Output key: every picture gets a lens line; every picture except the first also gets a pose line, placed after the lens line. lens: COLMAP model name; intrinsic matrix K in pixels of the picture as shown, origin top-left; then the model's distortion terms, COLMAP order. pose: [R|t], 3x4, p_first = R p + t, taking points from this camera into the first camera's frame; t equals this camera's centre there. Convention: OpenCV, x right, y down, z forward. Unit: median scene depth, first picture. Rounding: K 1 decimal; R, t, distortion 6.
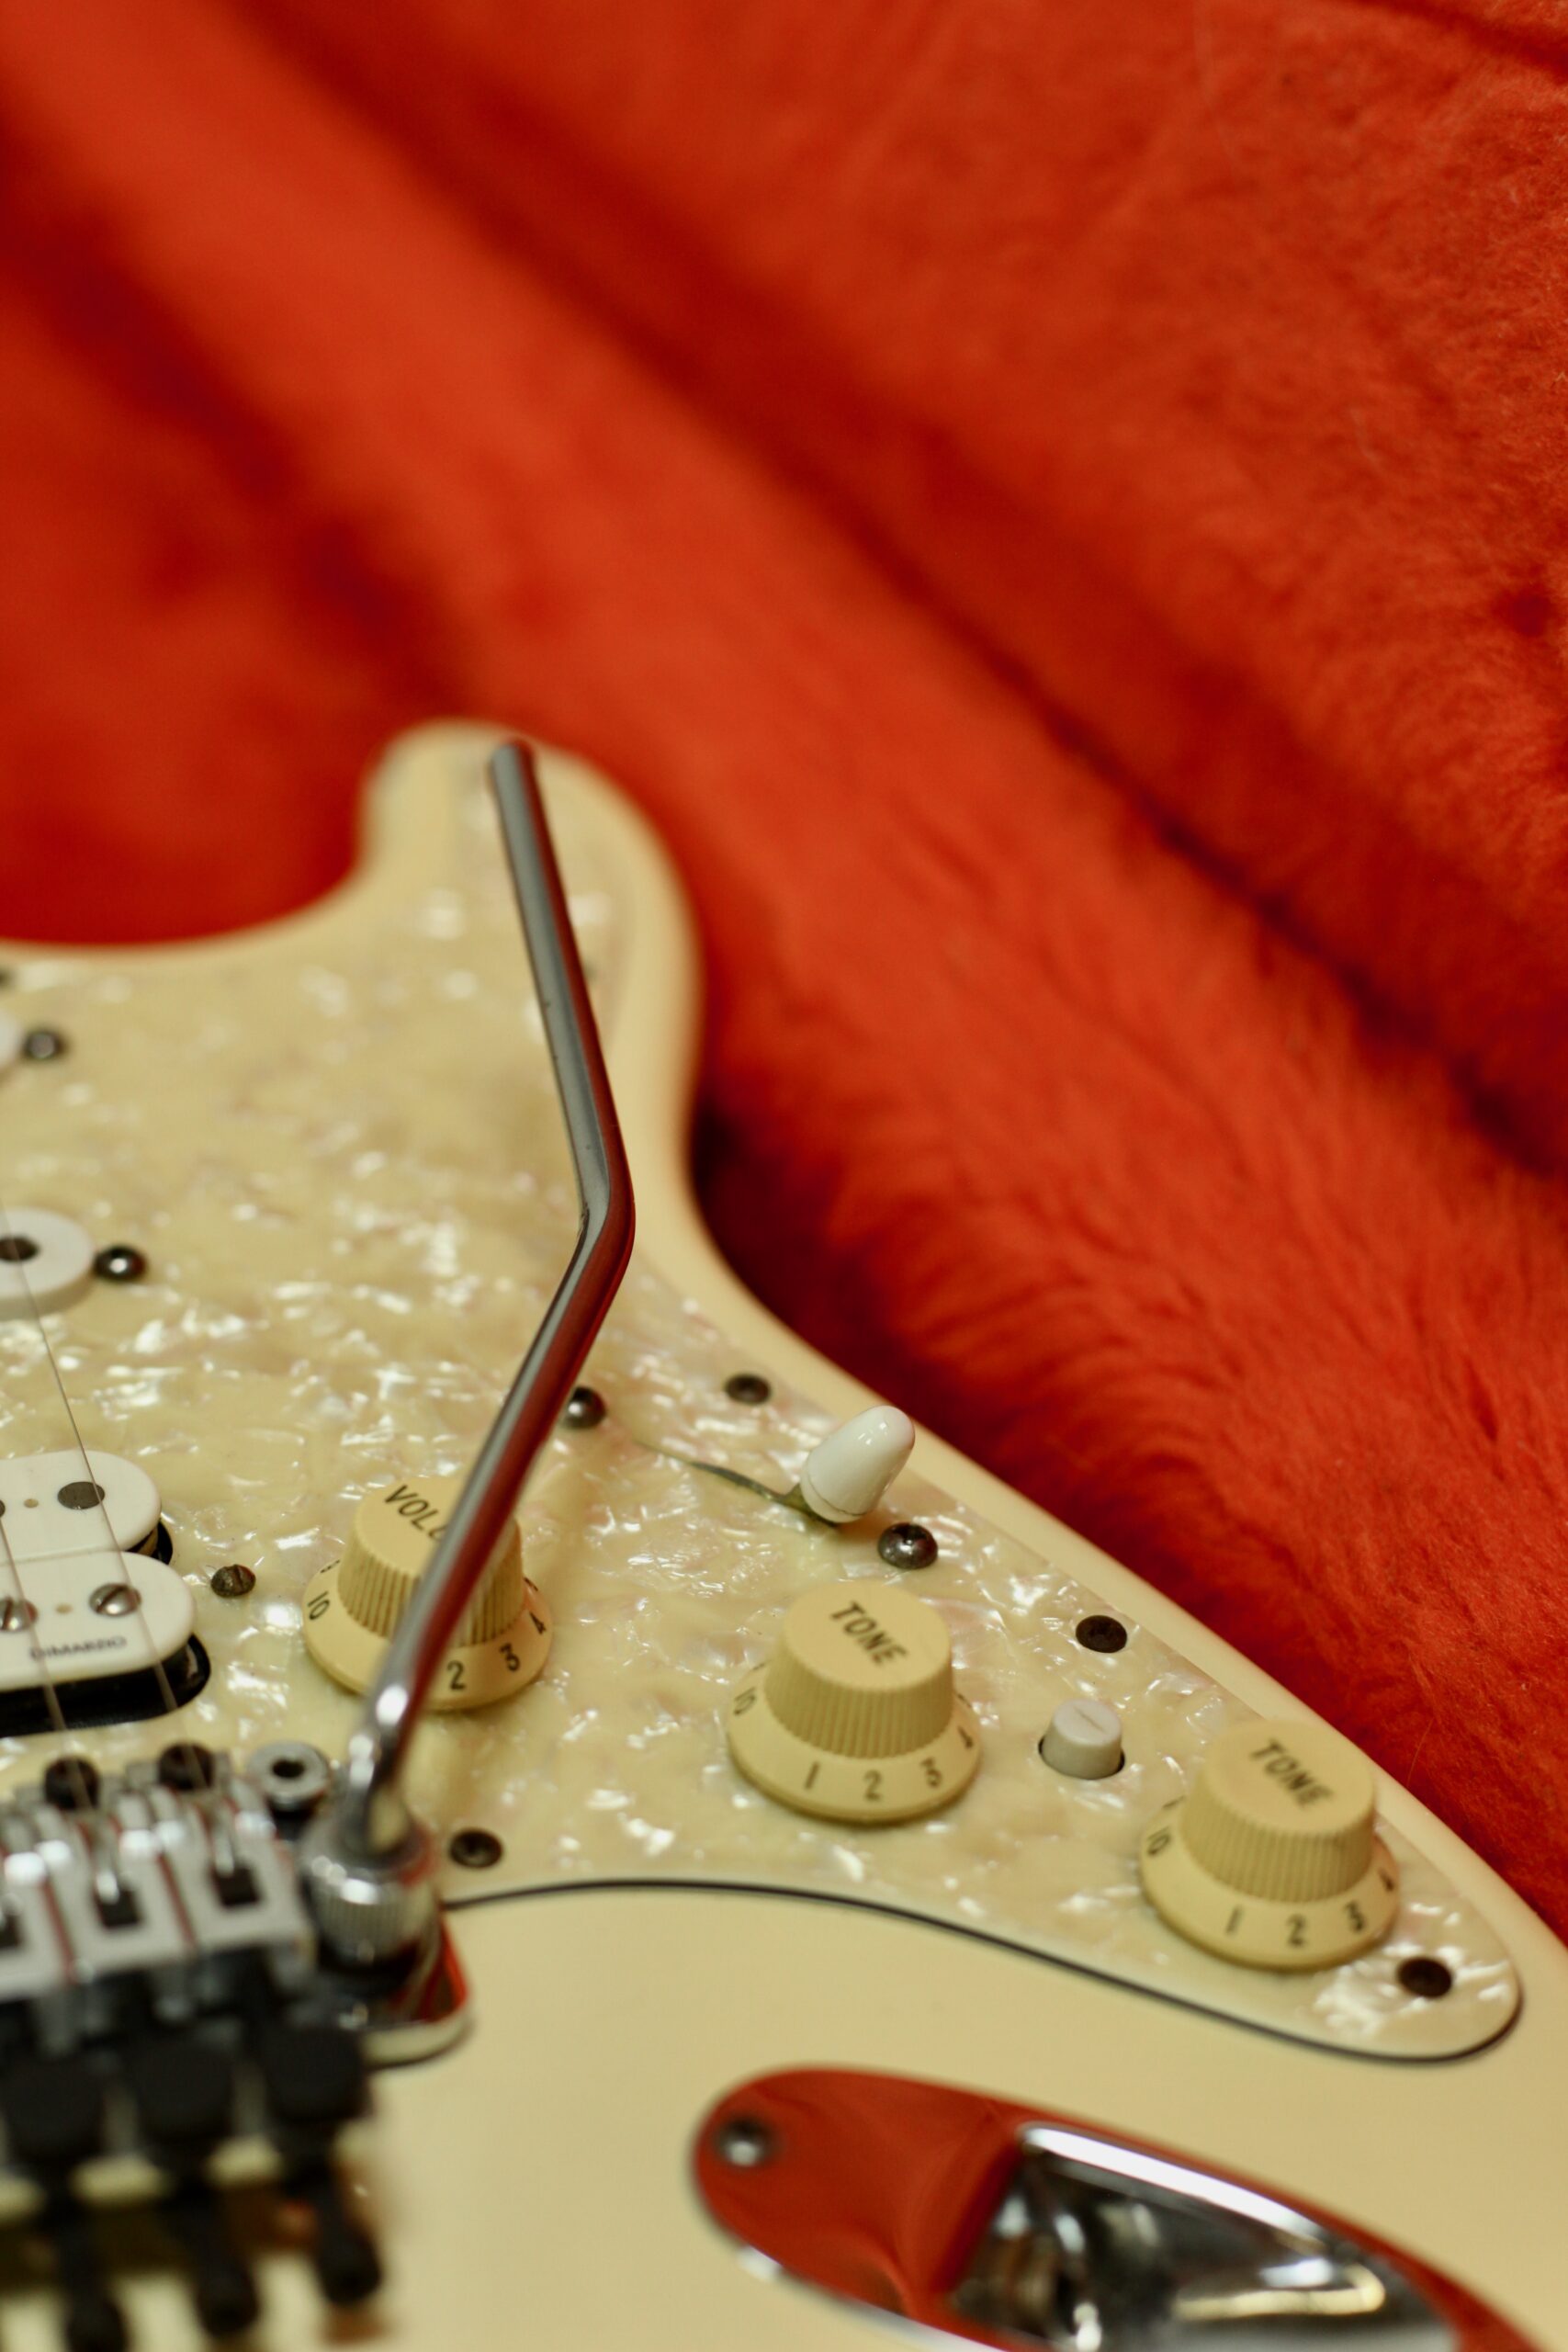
lens RADIAL K [[3622.4, 0, 784.0], [0, 3622.4, 1176.0], [0, 0, 1]] dist [-0.054123, -0.047222]
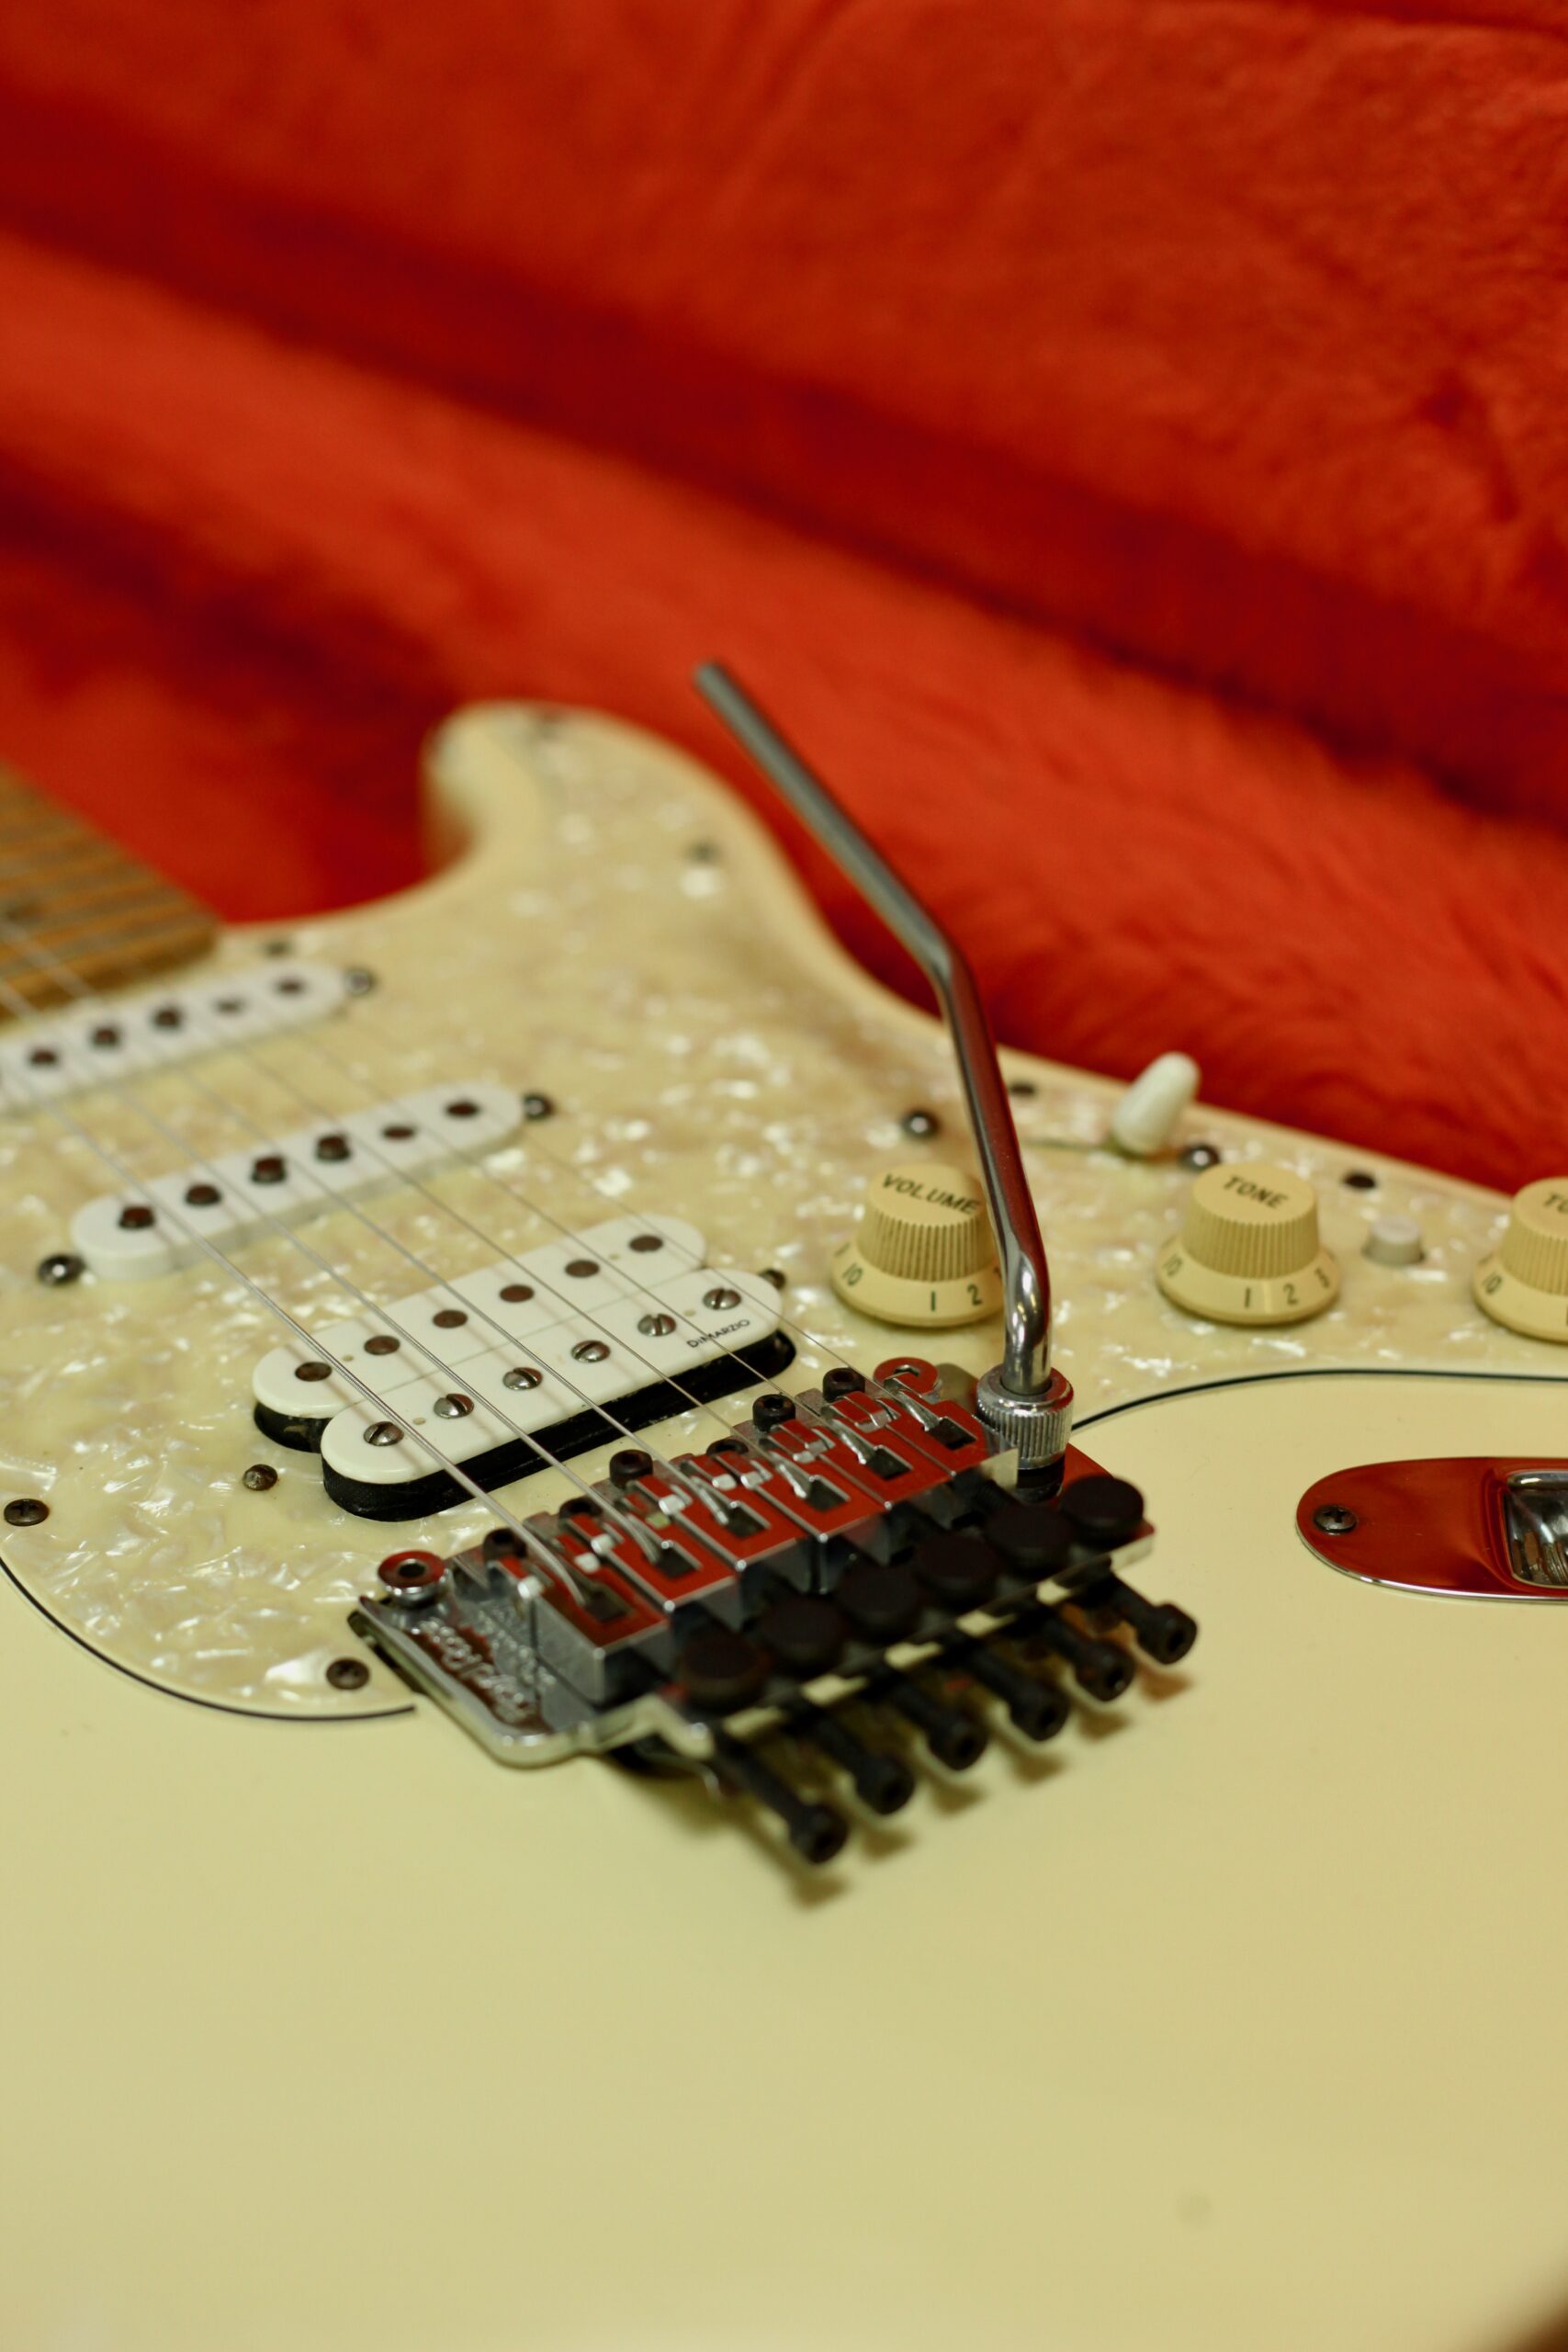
lens RADIAL K [[3377.2, 0, 929.7], [0, 3377.2, 1175.7], [0, 0, 1]] dist [-0.067607, -0.059332]
pose [[0.949583, -0.228613, 0.214542, -0.314676], [0.228926, 0.973154, 0.023730, 0.052125], [-0.214208, 0.026581, 0.976426, -0.198108]]
